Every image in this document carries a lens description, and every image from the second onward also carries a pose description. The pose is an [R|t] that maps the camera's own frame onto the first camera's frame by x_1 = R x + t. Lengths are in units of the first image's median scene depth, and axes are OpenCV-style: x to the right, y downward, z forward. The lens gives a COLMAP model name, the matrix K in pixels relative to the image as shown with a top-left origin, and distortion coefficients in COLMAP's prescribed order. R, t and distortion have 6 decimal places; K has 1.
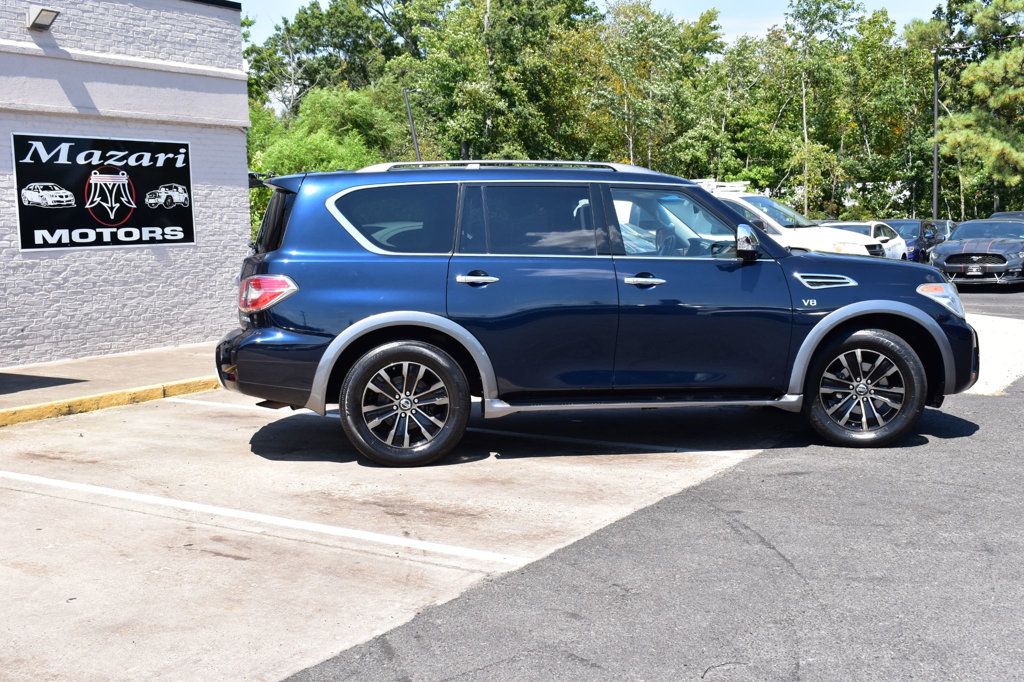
lens RADIAL K [[1181.2, 0, 511.0], [0, 1181.2, 329.5], [0, 0, 1]] dist [-0.031774, 0.000000]
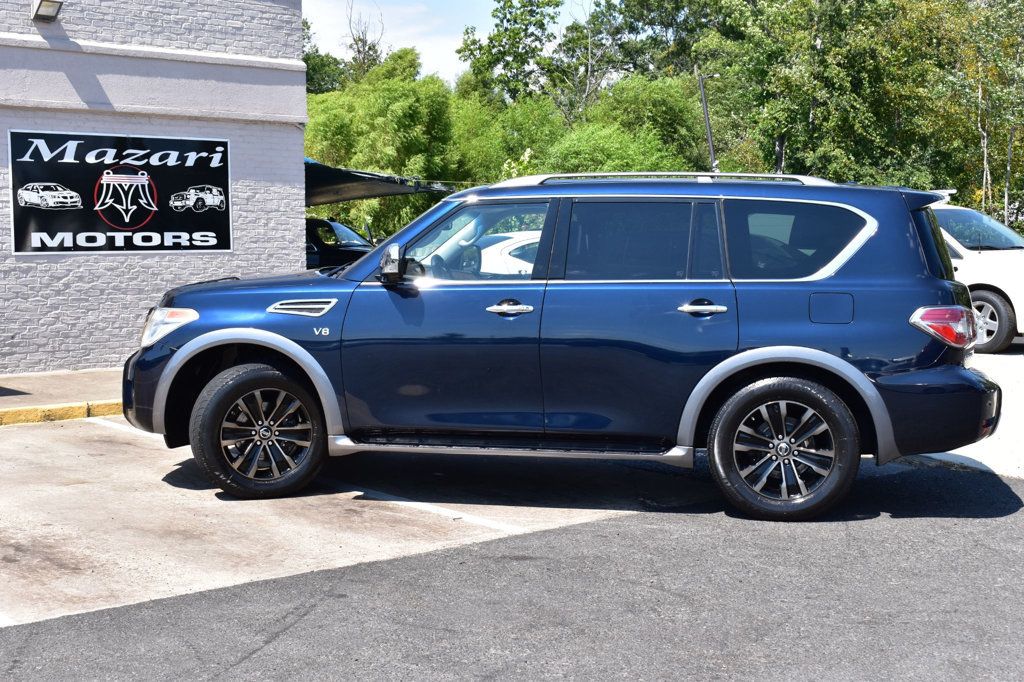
lens RADIAL K [[1397.8, 0, 511.1], [0, 1397.8, 350.3], [0, 0, 1]] dist [-0.047130, 0.000000]
pose [[0.967573, 0.042790, -0.248942, 0.231844], [-0.044204, 0.999023, -0.000090, -0.006066], [0.248695, 0.011092, 0.968518, 0.010597]]
